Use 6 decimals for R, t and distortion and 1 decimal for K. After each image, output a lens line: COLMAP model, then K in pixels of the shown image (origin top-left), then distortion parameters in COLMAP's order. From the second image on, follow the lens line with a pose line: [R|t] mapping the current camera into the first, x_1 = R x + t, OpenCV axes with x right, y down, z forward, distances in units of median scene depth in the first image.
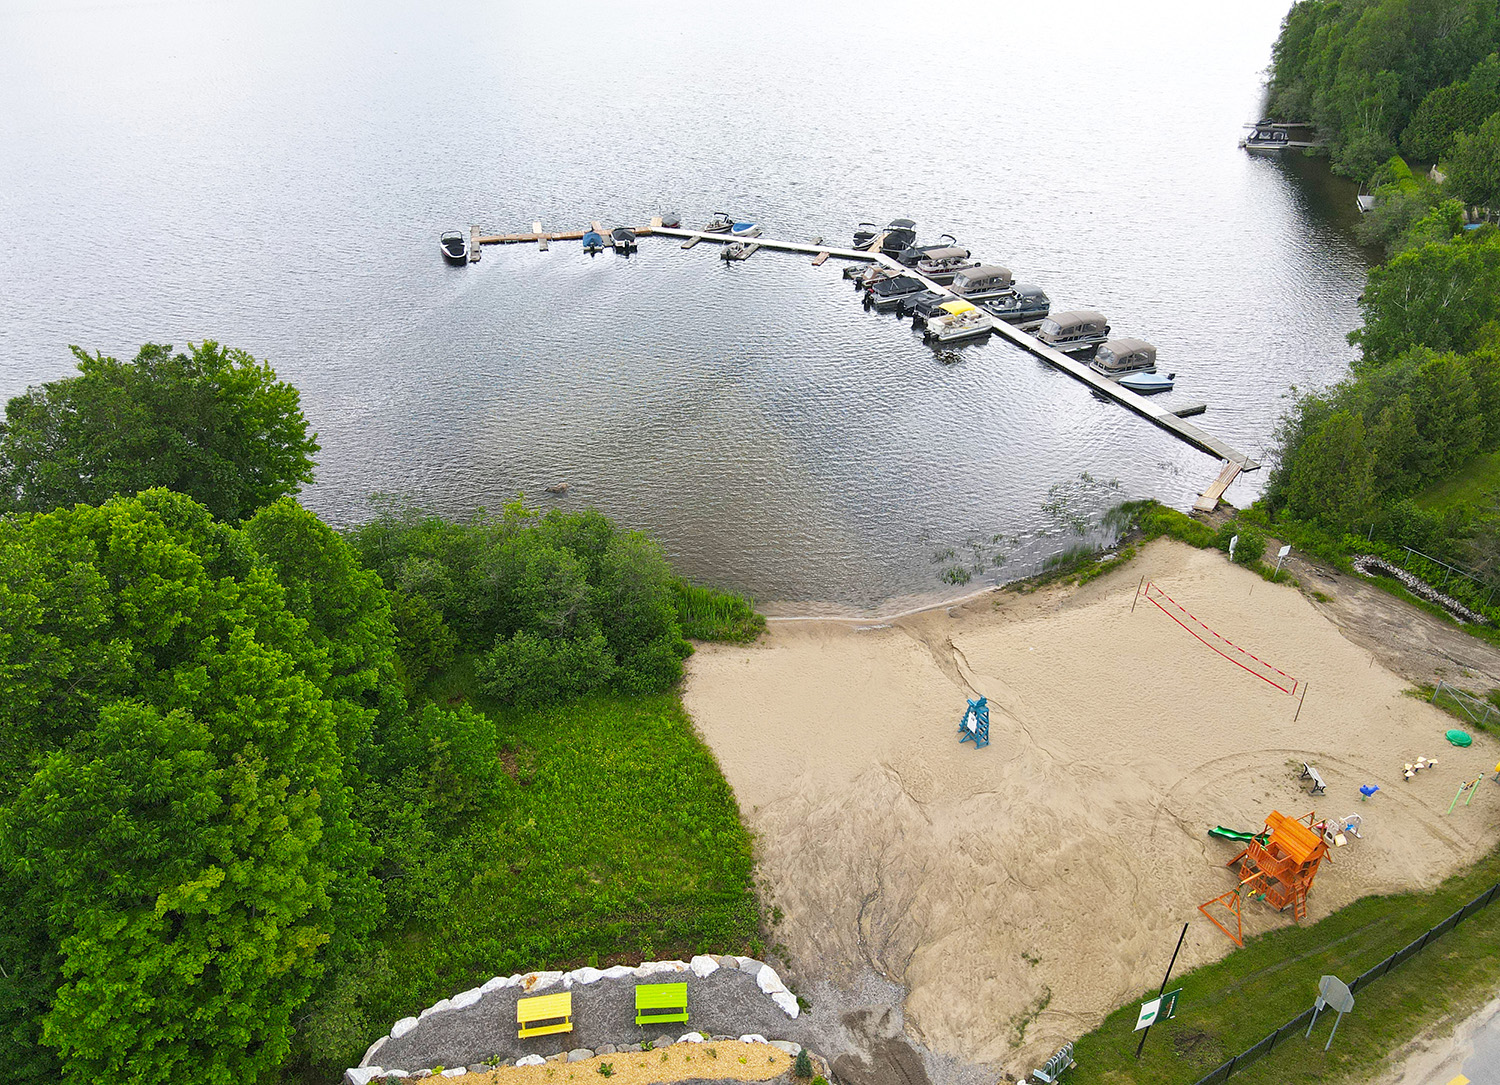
lens RADIAL K [[1113.5, 0, 750.0], [0, 1113.5, 542.5], [0, 0, 1]] dist [-0.008077, 0.036632]
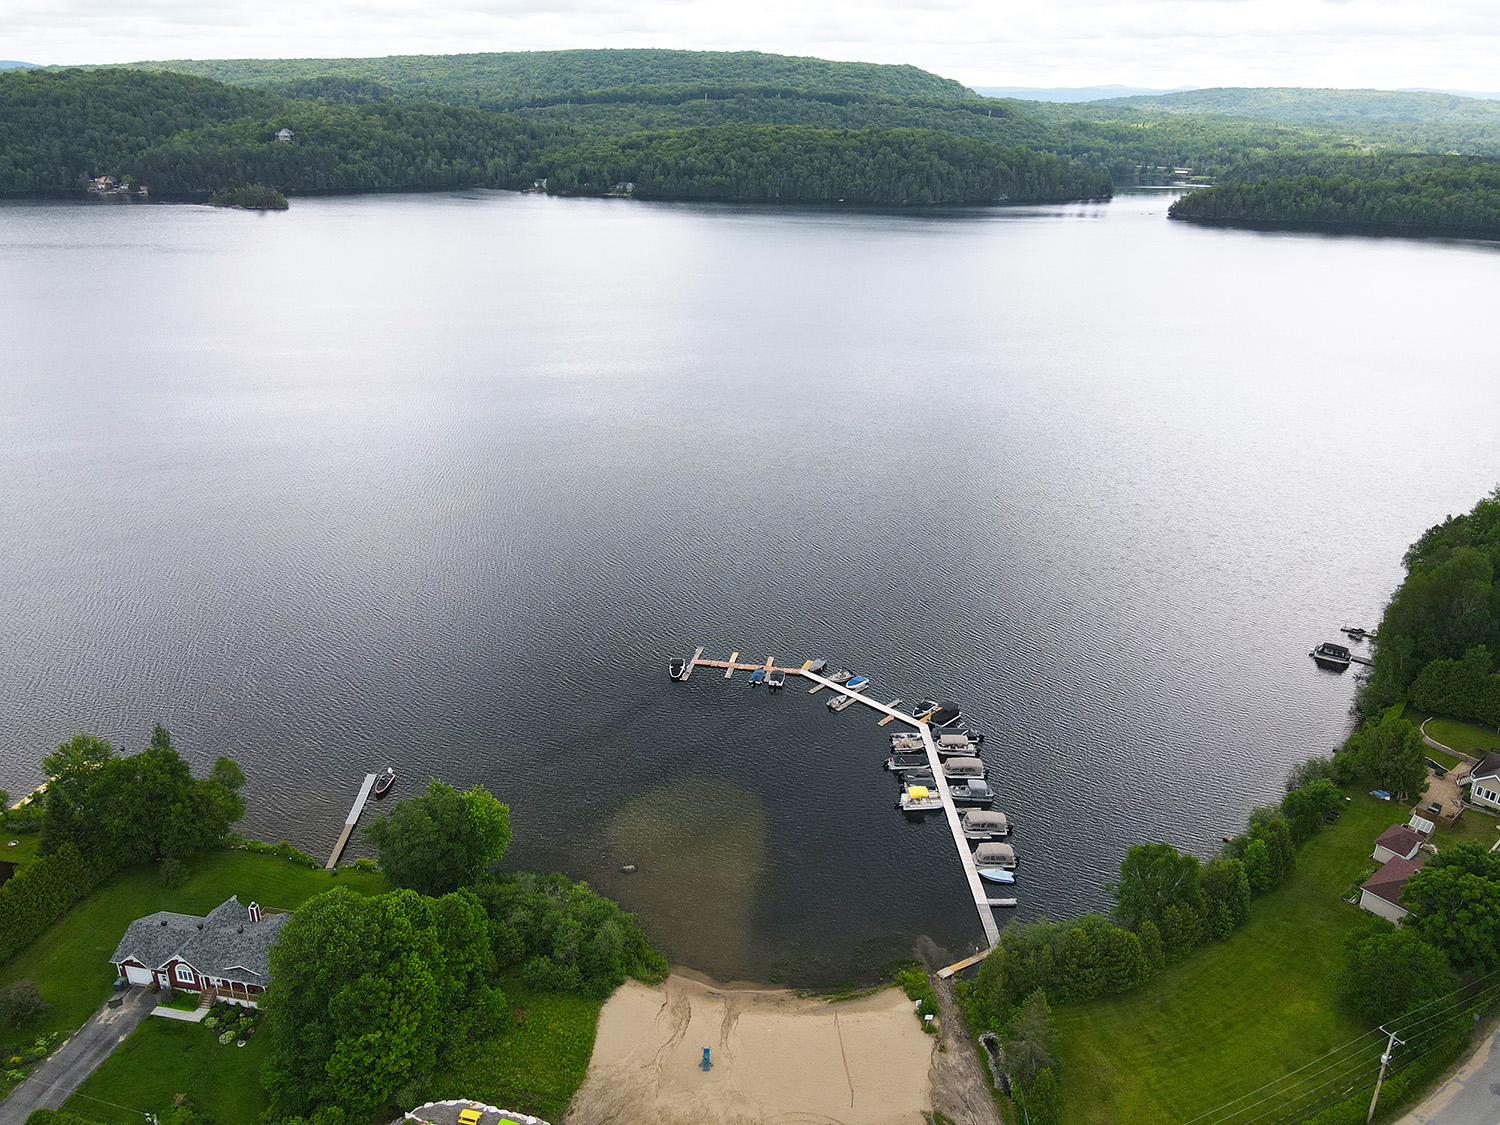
lens RADIAL K [[1092.3, 0, 750.0], [0, 1092.3, 562.5], [0, 0, 1]] dist [0.010701, 0.008649]
pose [[0.918518, 0.152719, -0.364693, 0.993647], [-0.208815, 0.970631, -0.119461, -0.594079], [0.335739, 0.185881, 0.923433, -1.249620]]
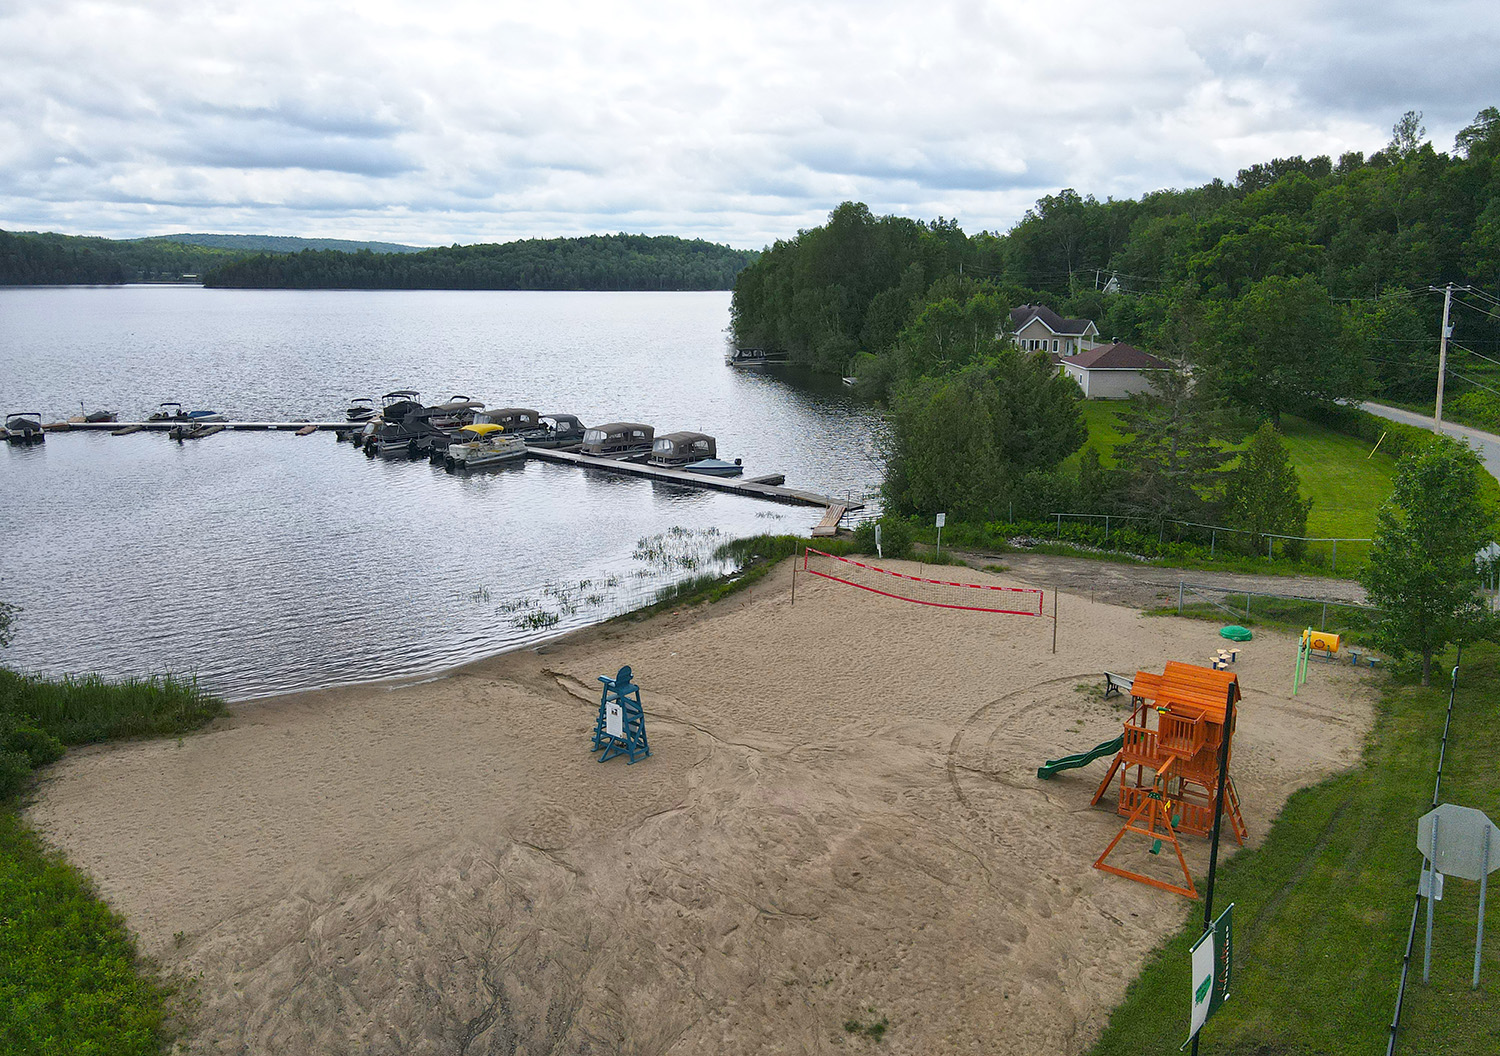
lens RADIAL K [[1101.0, 0, 752.3], [0, 1101.0, 473.2], [0, 0, 1]] dist [0.008852, 0.006343]
pose [[0.903780, -0.074176, 0.421520, 0.037931], [0.222676, 0.922569, -0.315091, 0.254983], [-0.365509, 0.378635, 0.850316, 0.481105]]
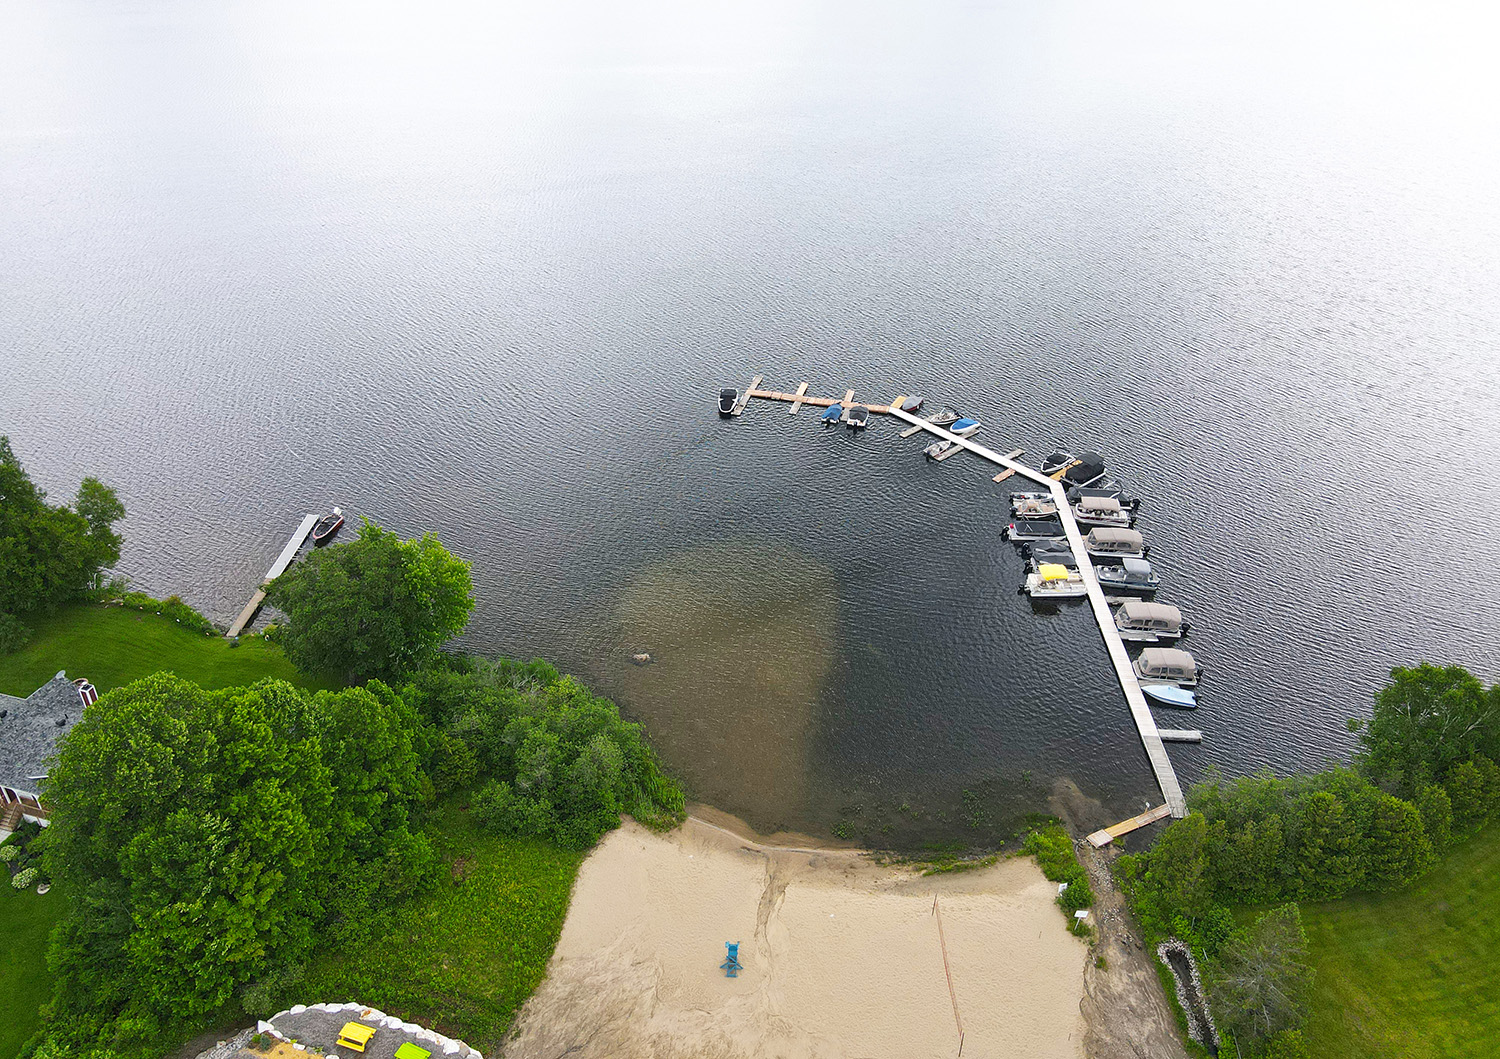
lens RADIAL K [[1101.0, 0, 752.3], [0, 1101.0, 474.7], [0, 0, 1]] dist [0.008852, 0.006343]
pose [[0.887092, 0.233976, -0.397898, 0.690756], [-0.248466, 0.968515, 0.015574, -0.502467], [0.389014, 0.085048, 0.917297, -0.366907]]
